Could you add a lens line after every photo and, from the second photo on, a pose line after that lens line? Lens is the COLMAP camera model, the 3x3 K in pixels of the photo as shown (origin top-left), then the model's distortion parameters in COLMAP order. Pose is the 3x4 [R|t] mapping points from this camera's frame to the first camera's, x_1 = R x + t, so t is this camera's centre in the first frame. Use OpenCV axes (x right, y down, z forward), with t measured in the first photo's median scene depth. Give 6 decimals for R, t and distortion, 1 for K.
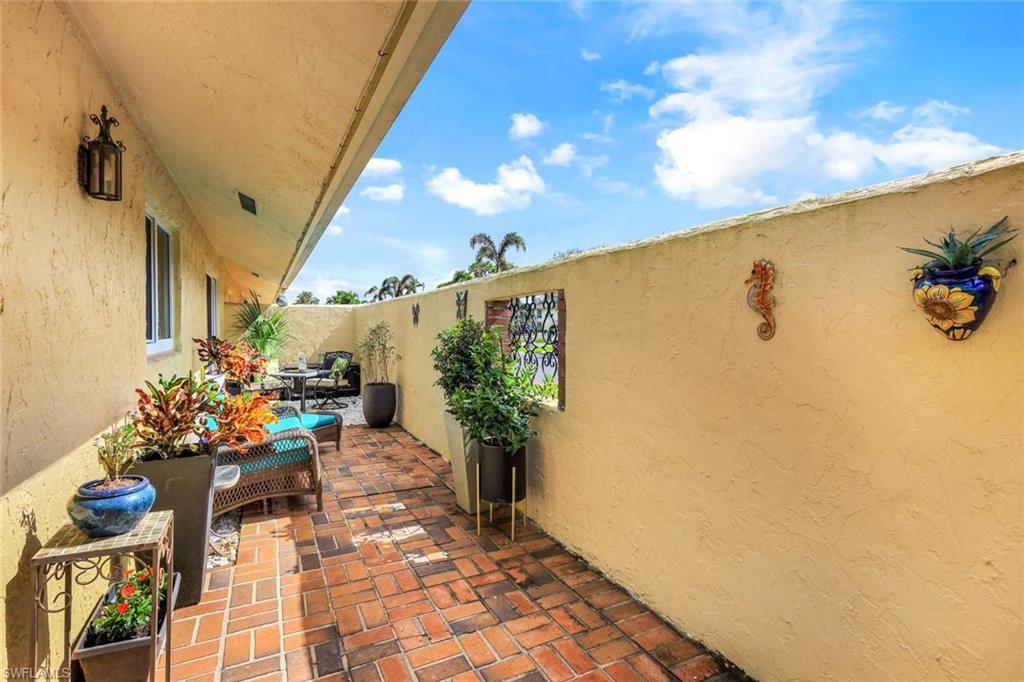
lens RADIAL K [[489.5, 0, 507.6], [0, 489.5, 333.1], [0, 0, 1]] dist [-0.000329, -0.000063]
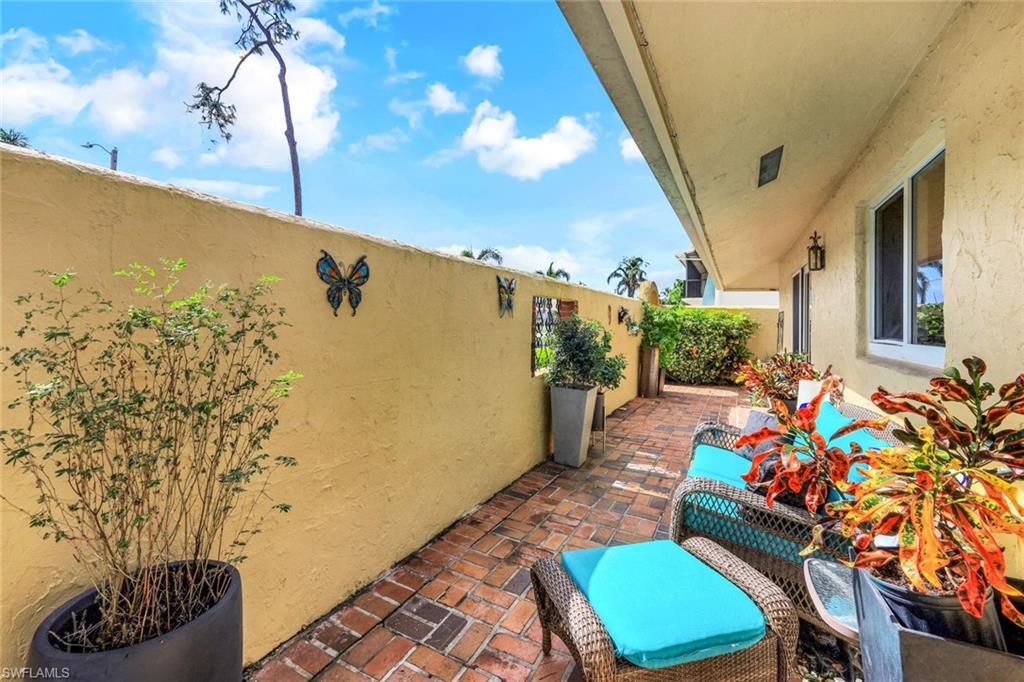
lens RADIAL K [[419.5, 0, 512.8], [0, 419.5, 332.2], [0, 0, 1]] dist [0.001518, 0.000160]
pose [[-0.578353, -0.015174, 0.815645, -0.923642], [0.004100, 0.999760, 0.021506, 0.002343], [-0.815776, 0.015782, -0.578153, 1.903967]]
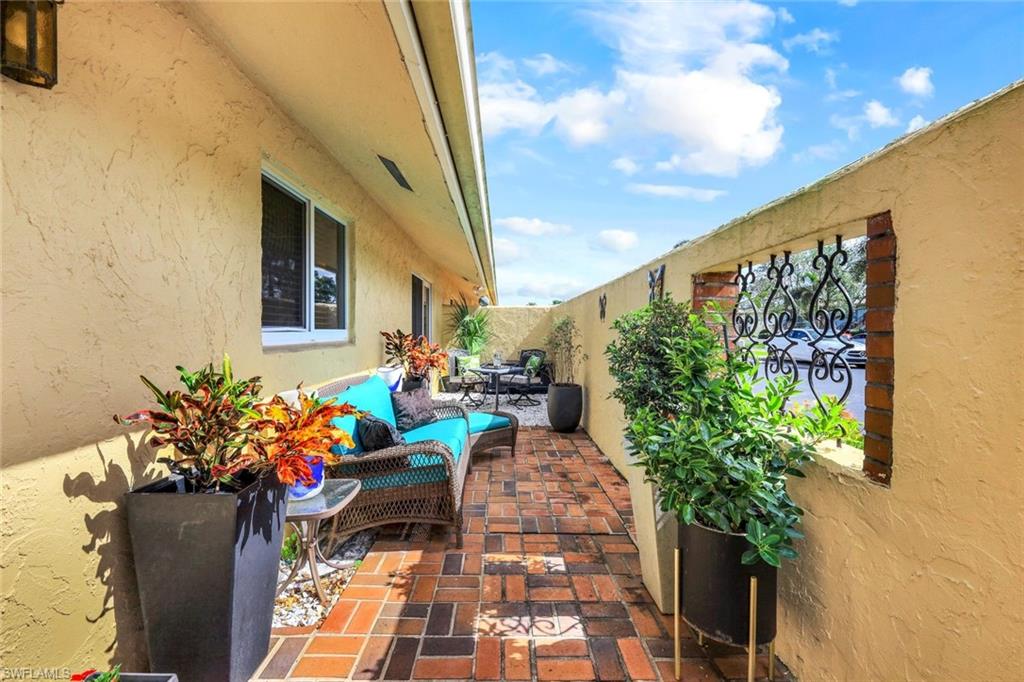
lens RADIAL K [[419.5, 0, 505.6], [0, 419.5, 337.7], [0, 0, 1]] dist [0.001518, 0.000160]
pose [[0.897535, 0.010112, -0.440827, -0.026316], [-0.009329, 0.999949, 0.003944, 0.025173], [0.440844, 0.000572, 0.897584, 0.465838]]
